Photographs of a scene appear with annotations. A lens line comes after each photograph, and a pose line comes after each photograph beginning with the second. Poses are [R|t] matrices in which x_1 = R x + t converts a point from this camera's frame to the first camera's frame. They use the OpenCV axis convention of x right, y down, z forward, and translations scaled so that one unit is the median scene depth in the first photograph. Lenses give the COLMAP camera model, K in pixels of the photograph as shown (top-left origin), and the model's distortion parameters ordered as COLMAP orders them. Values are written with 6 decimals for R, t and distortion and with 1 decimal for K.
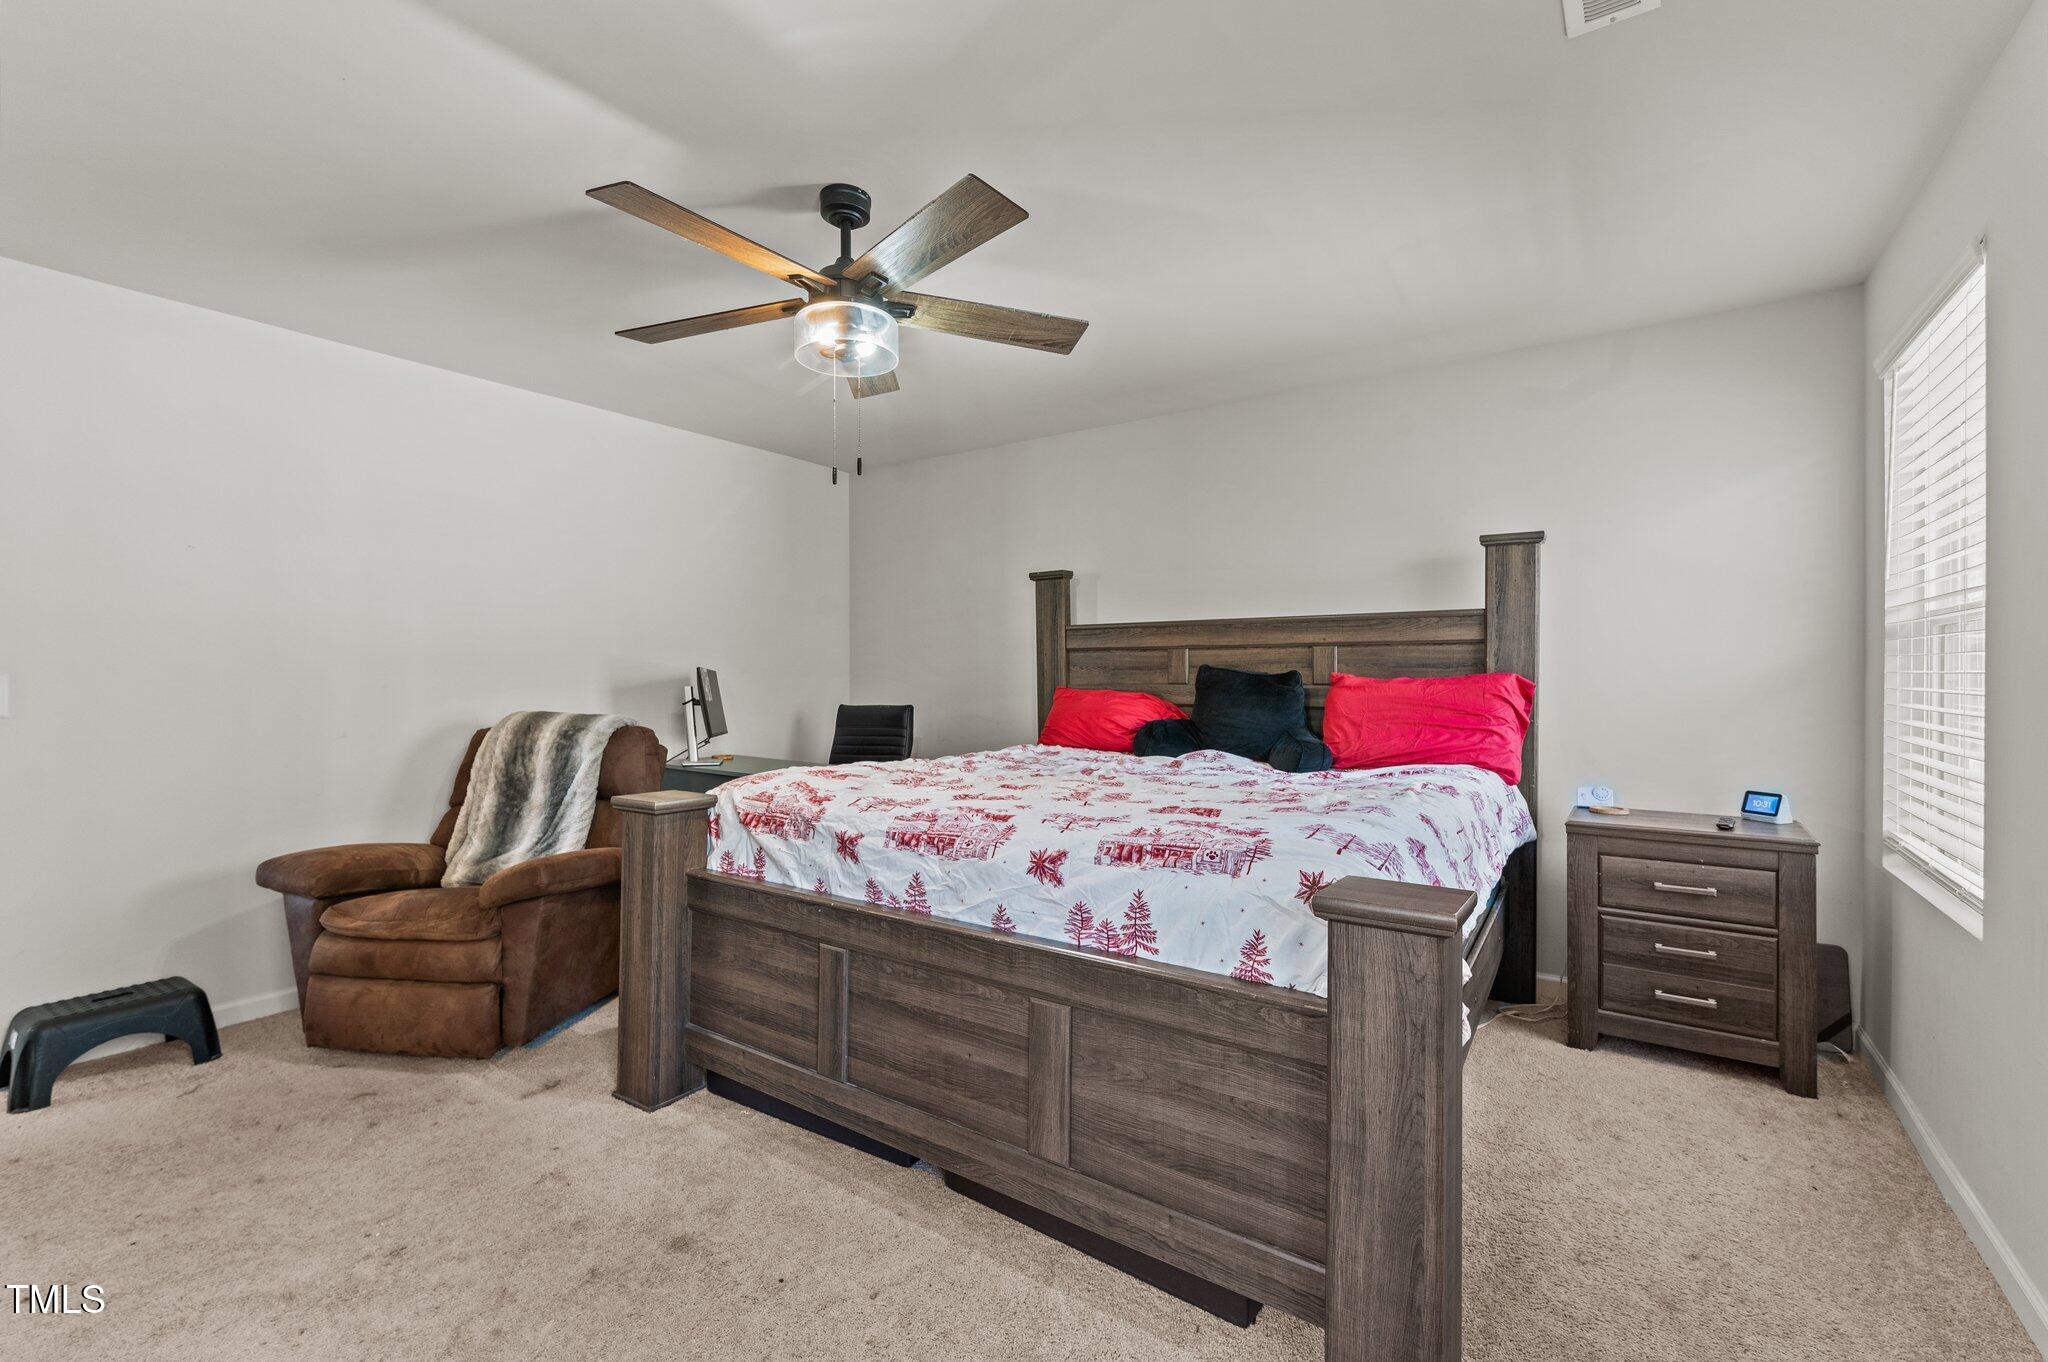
lens RADIAL K [[879.3, 0, 1020.4], [0, 879.3, 673.4], [0, 0, 1]] dist [0.002403, -0.001615]
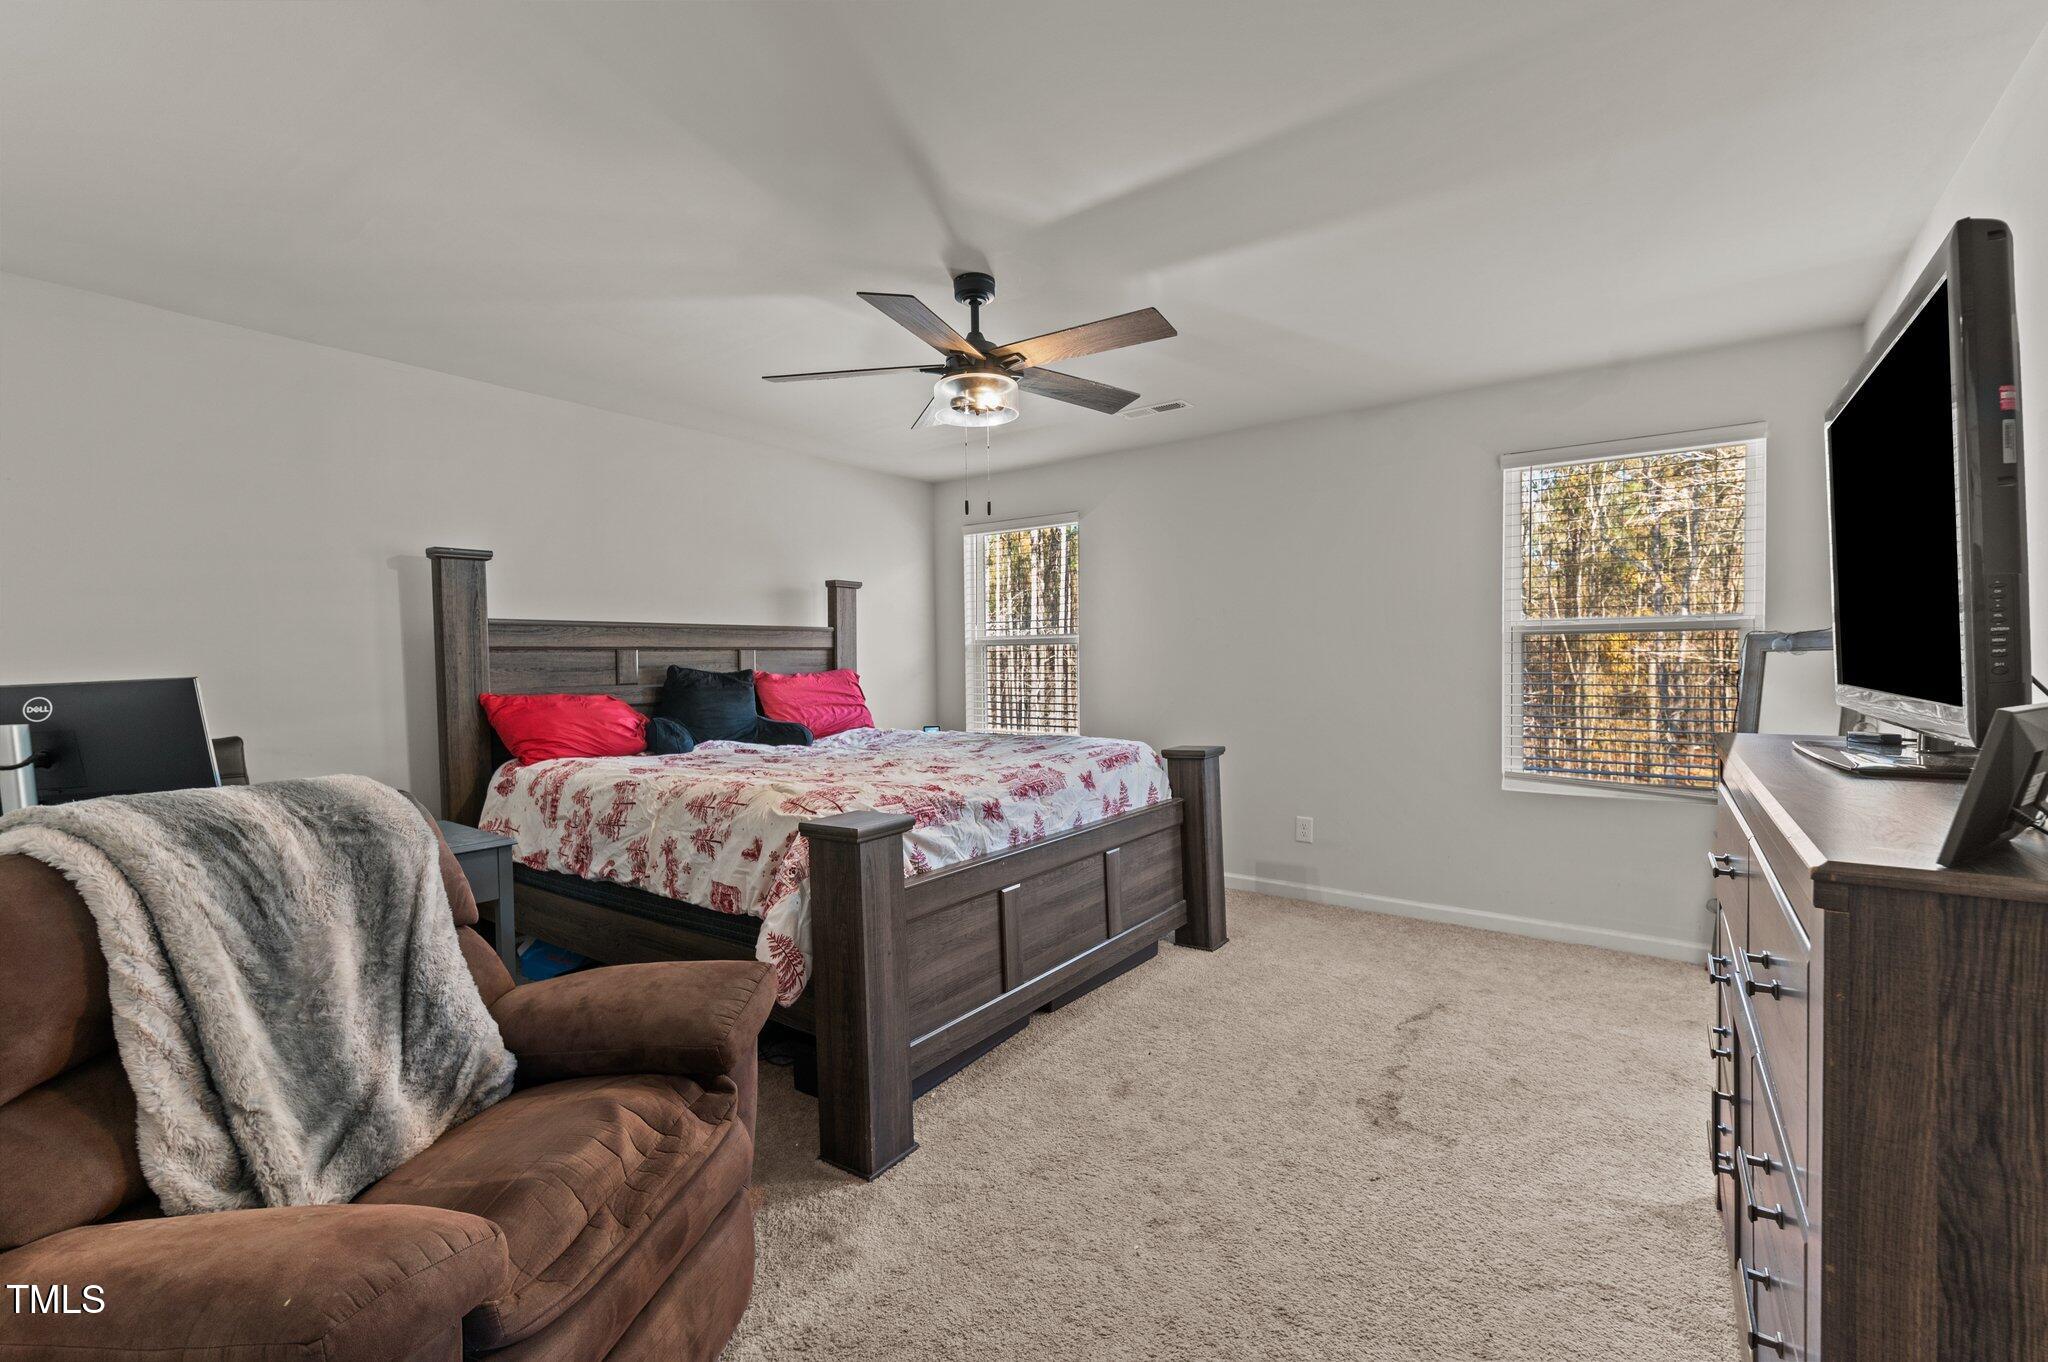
lens RADIAL K [[879.3, 0, 1022.2], [0, 879.3, 674.3], [0, 0, 1]] dist [0.002403, -0.001615]
pose [[0.019566, -0.017478, 0.999656, -1.362714], [0.012611, 0.999772, 0.017234, -0.018660], [-0.999729, 0.012269, 0.019782, 0.874710]]
